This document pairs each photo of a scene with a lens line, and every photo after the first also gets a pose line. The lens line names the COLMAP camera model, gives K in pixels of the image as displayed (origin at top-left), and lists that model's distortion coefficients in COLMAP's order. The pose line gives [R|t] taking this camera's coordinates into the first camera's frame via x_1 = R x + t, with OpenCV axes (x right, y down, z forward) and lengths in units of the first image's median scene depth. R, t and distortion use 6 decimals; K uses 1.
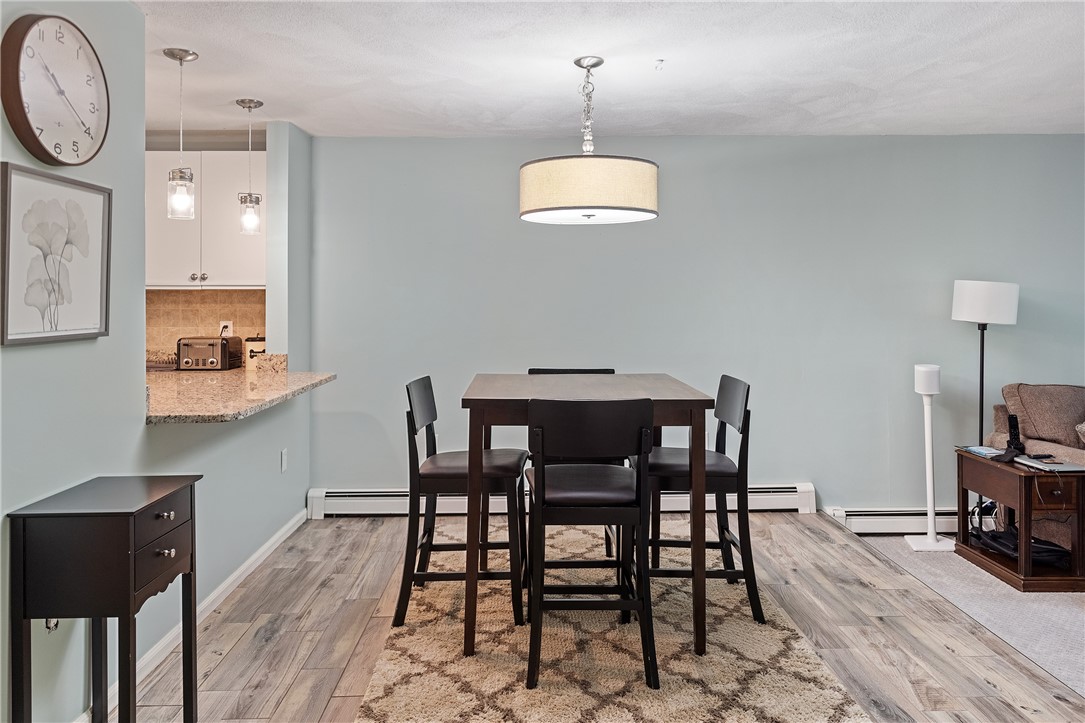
lens RADIAL K [[716.3, 0, 543.5], [0, 716.3, 285.4], [0, 0, 1]] dist [-0.007163, -0.002627]
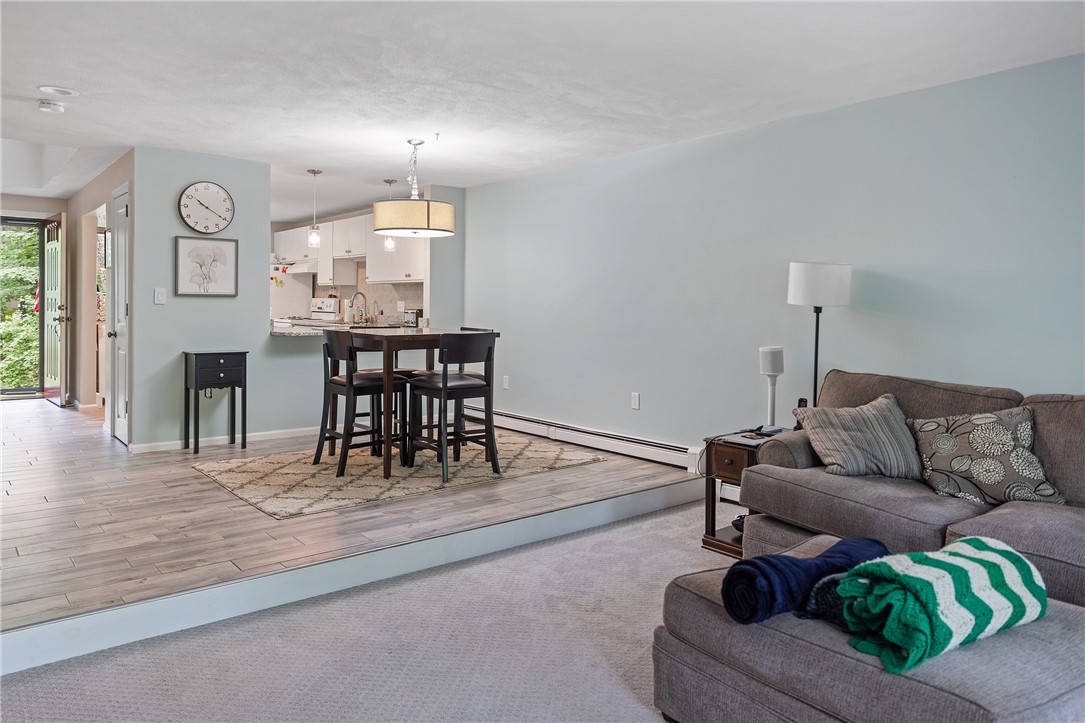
lens RADIAL K [[721.8, 0, 535.2], [0, 721.8, 334.4], [0, 0, 1]] dist [0.019058, -0.001619]
pose [[0.616400, 0.041621, -0.786332, 1.615373], [0.001341, 0.998545, 0.053905, 0.053836], [0.787432, -0.034281, 0.615448, 0.149699]]
